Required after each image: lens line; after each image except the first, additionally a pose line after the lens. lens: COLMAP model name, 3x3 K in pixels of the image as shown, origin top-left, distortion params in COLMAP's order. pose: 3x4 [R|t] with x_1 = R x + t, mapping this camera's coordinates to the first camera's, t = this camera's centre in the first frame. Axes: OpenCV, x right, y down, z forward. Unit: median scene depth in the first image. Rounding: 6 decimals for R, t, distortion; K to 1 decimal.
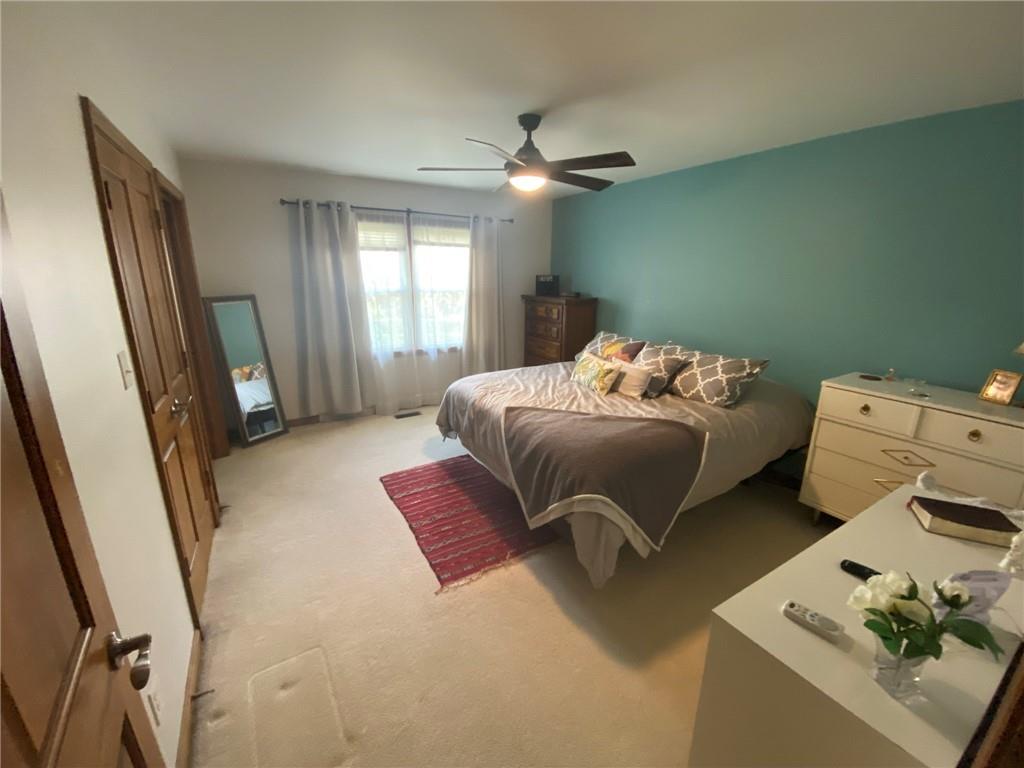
lens RADIAL K [[417.3, 0, 515.8], [0, 417.3, 384.2], [0, 0, 1]] dist [0.029364, -0.024667]
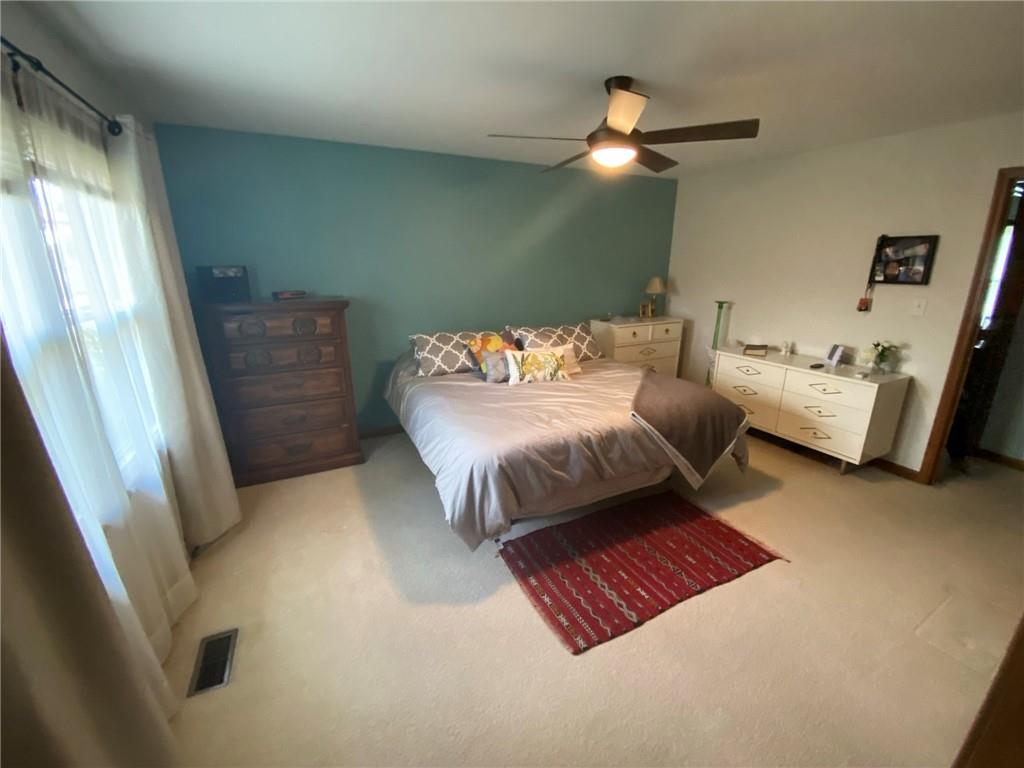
lens RADIAL K [[417.3, 0, 515.8], [0, 417.3, 384.2], [0, 0, 1]] dist [0.029364, -0.024667]
pose [[0.069957, -0.295512, 0.952774, -0.778196], [0.253141, 0.929109, 0.269585, -0.275087], [-0.964897, 0.222327, 0.139803, 0.968658]]
